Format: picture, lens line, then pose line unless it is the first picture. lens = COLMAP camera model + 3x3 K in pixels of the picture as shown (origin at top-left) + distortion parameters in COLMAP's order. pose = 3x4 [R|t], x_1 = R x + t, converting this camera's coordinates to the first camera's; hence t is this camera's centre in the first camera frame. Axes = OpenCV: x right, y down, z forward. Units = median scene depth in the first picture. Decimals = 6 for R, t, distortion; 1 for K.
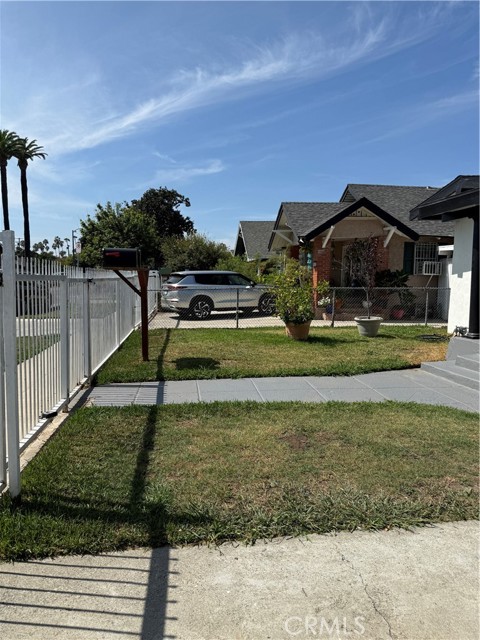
lens RADIAL K [[448.0, 0, 240.0], [0, 448.0, 320.0], [0, 0, 1]] dist [0.061009, -0.078297]
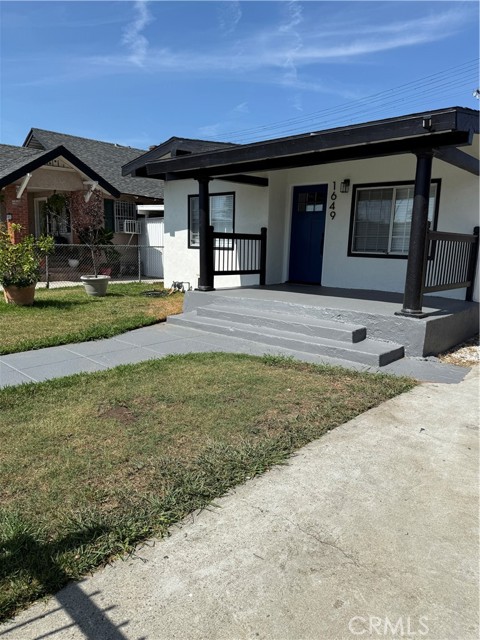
lens RADIAL K [[448.0, 0, 240.0], [0, 448.0, 320.0], [0, 0, 1]] dist [0.061009, -0.078297]
pose [[0.769097, -0.104155, 0.630589, -0.105770], [0.047823, 0.993244, 0.105728, 0.000107], [-0.637341, -0.051159, 0.768882, 0.075555]]
